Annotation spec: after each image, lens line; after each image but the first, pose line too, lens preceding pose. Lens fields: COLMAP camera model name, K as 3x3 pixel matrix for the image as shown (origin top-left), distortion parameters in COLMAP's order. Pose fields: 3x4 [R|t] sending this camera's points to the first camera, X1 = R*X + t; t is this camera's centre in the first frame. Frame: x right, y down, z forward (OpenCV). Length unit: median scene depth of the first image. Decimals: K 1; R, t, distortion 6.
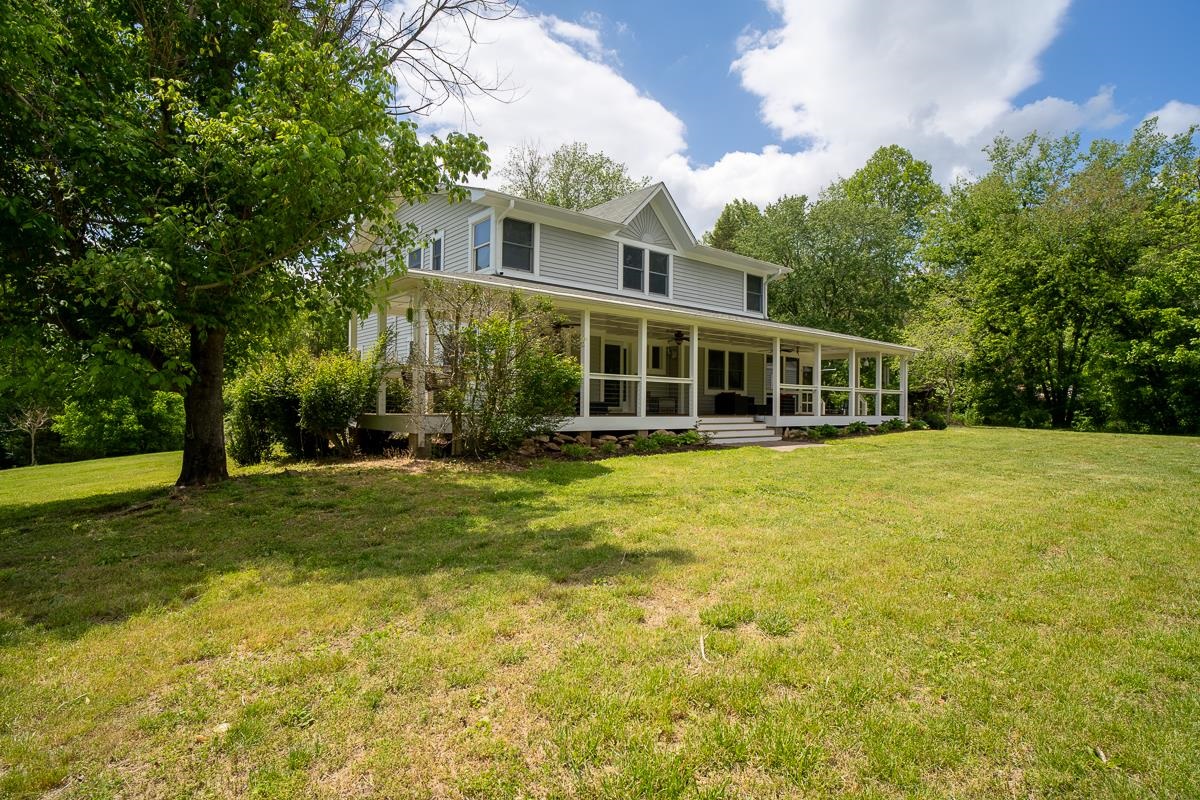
lens RADIAL K [[634.5, 0, 600.0], [0, 634.5, 400.0], [0, 0, 1]] dist [-0.059679, 0.023556]
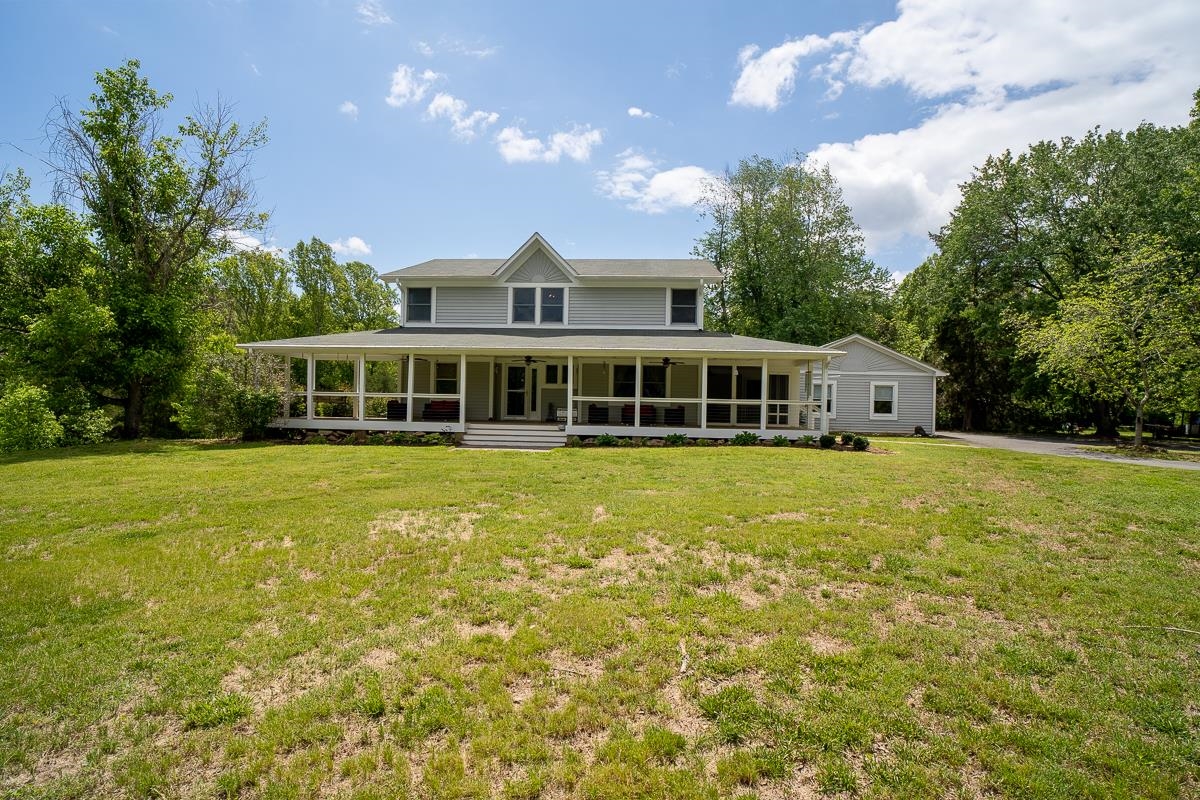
lens RADIAL K [[634.5, 0, 600.0], [0, 634.5, 400.0], [0, 0, 1]] dist [-0.059679, 0.023556]
pose [[0.720023, -0.006065, -0.693924, 0.990614], [-0.004730, 0.999896, -0.013647, -0.003896], [0.693934, 0.013108, 0.719919, 0.198977]]
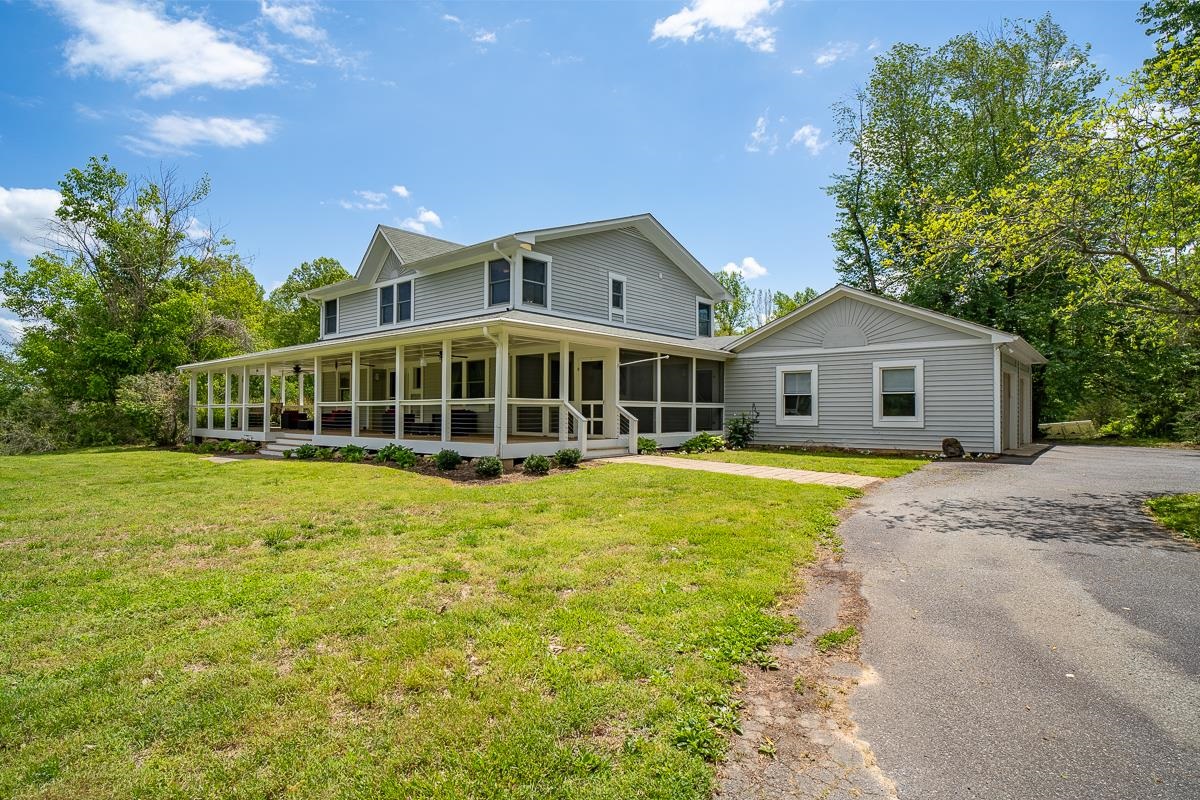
lens RADIAL K [[634.5, 0, 600.0], [0, 634.5, 400.0], [0, 0, 1]] dist [-0.059679, 0.023556]
pose [[0.174431, -0.034941, -0.984049, 1.201281], [0.008501, 0.999386, -0.033979, 0.007485], [0.984633, -0.002438, 0.174621, 1.140143]]
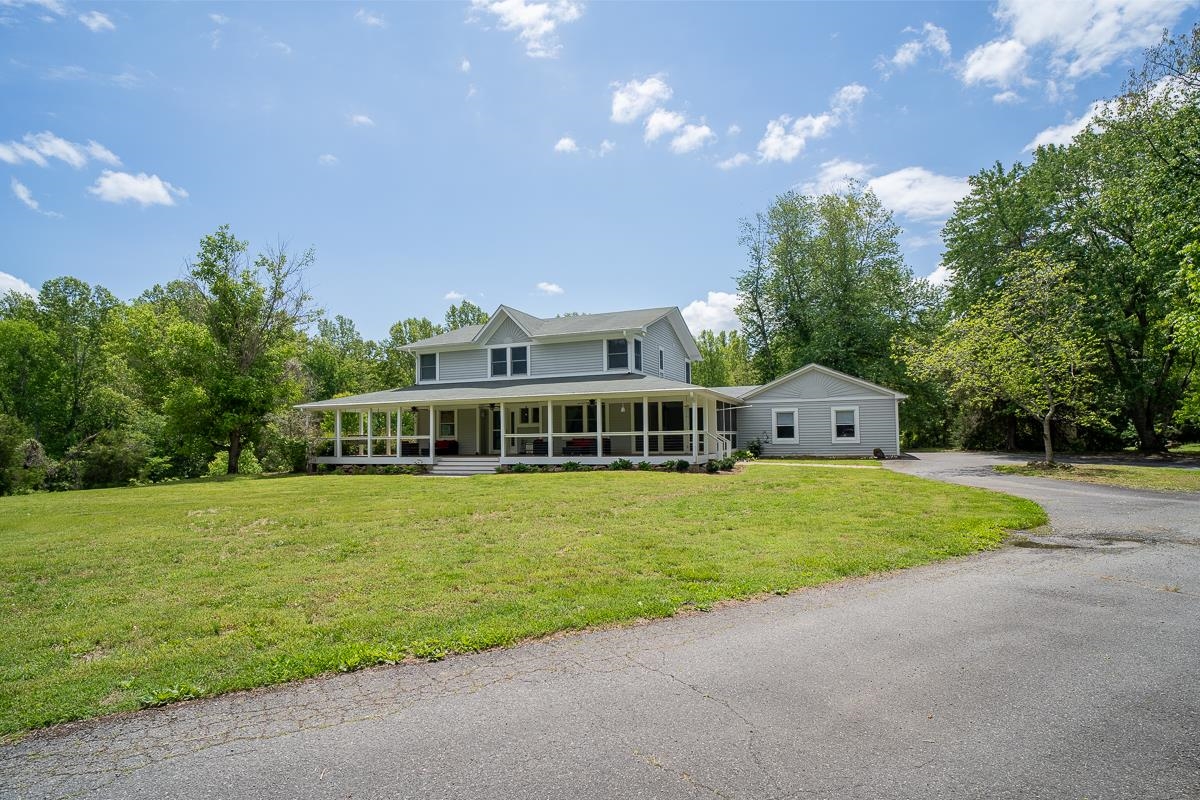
lens RADIAL K [[634.5, 0, 600.0], [0, 634.5, 400.0], [0, 0, 1]] dist [-0.059679, 0.023556]
pose [[0.477477, -0.073481, -0.875566, 1.491189], [0.028724, 0.997270, -0.068030, 0.000689], [0.878175, 0.007334, 0.478284, 0.450677]]
